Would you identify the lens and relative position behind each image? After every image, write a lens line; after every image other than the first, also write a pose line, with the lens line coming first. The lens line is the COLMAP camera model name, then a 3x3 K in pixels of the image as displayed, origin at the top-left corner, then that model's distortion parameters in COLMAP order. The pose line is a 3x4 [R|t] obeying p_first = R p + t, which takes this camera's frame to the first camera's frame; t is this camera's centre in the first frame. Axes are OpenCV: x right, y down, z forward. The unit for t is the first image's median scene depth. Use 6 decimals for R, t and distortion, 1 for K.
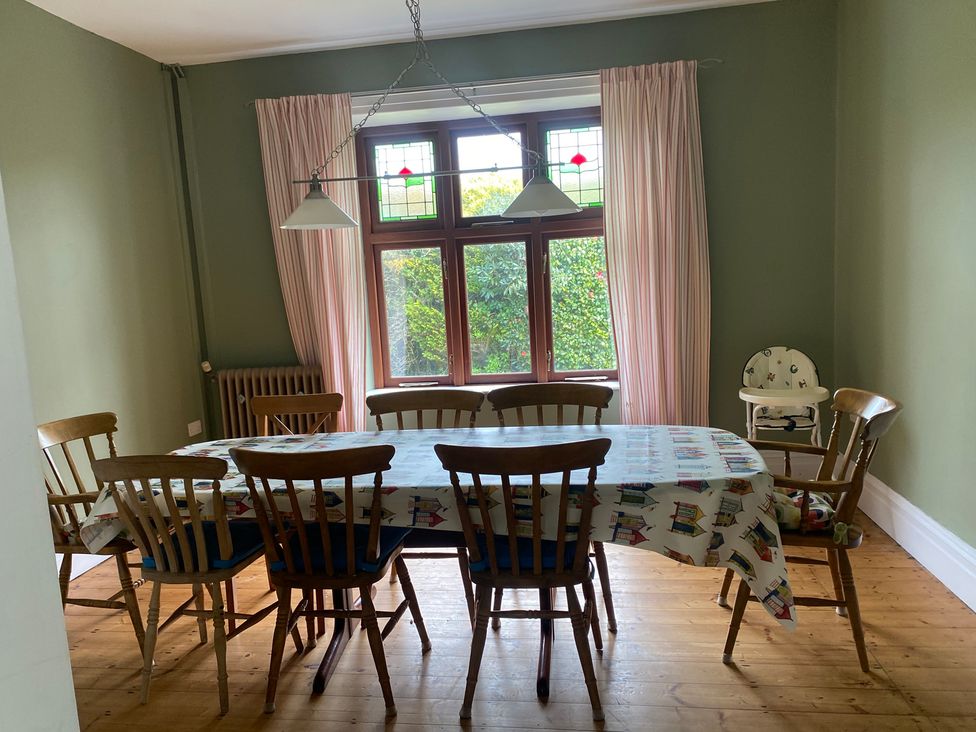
lens RADIAL K [[731.3, 0, 506.0], [0, 731.3, 393.9], [0, 0, 1]] dist [0.050258, -0.061358]
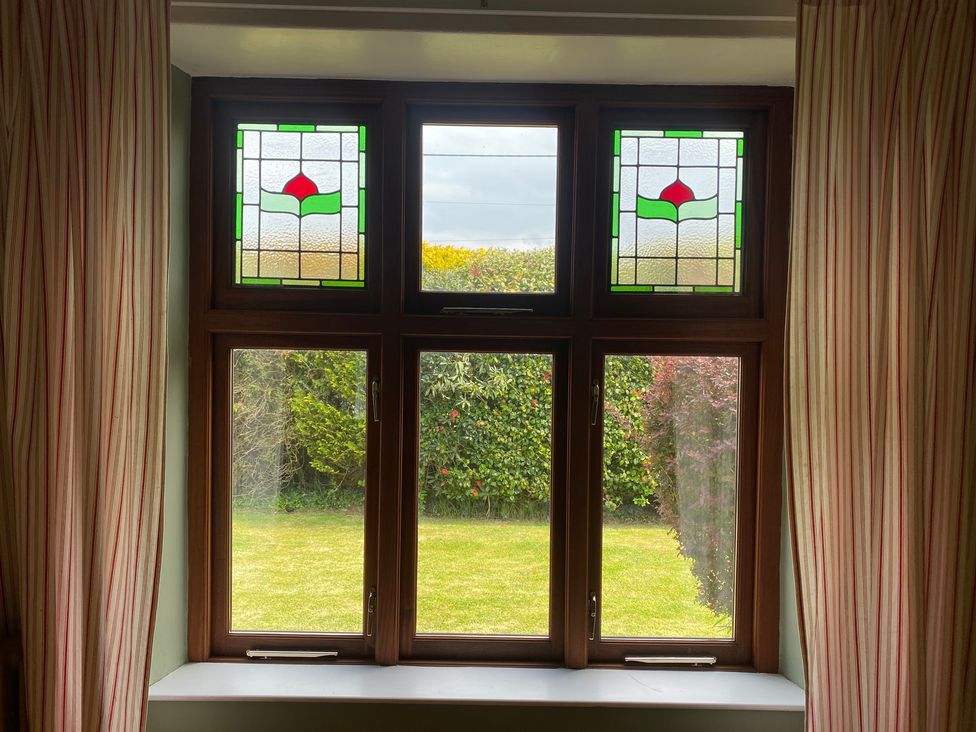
lens RADIAL K [[731.3, 0, 506.0], [0, 731.3, 393.9], [0, 0, 1]] dist [0.050258, -0.061358]
pose [[0.987572, 0.067849, 0.141765, -0.028118], [-0.051656, 0.992029, -0.114934, -0.053099], [-0.148433, 0.106183, 0.983205, 0.228739]]
